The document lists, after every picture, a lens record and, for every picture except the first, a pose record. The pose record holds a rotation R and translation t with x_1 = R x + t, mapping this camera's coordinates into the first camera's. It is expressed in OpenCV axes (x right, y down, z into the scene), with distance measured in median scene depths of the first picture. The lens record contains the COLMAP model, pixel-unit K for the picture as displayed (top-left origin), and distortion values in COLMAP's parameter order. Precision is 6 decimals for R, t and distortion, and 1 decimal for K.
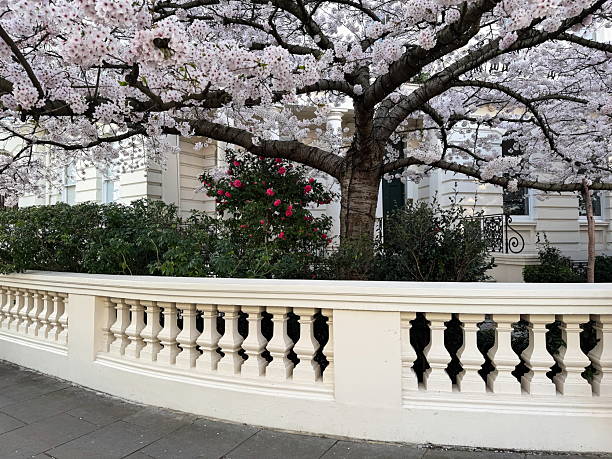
lens RADIAL K [[404.2, 0, 296.2], [0, 404.2, 233.7], [0, 0, 1]] dist [0.065236, -0.060528]
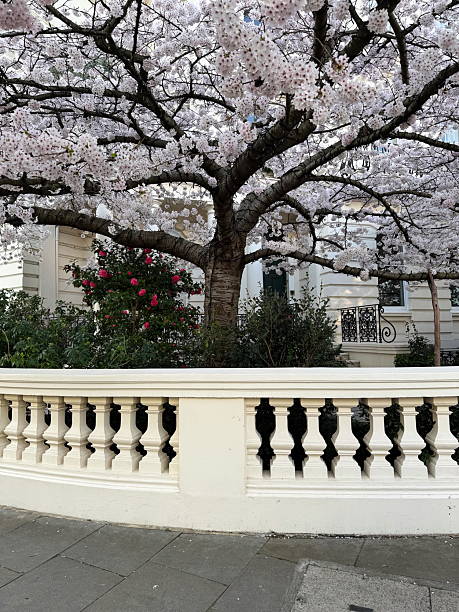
lens RADIAL K [[404.2, 0, 229.5], [0, 404.2, 308.0], [0, 0, 1]] dist [0.065236, -0.060528]
pose [[0.998242, -0.005126, 0.059048, 0.119533], [0.008058, 0.998741, -0.049512, 0.013286], [-0.058720, 0.049901, 0.997026, -0.006829]]
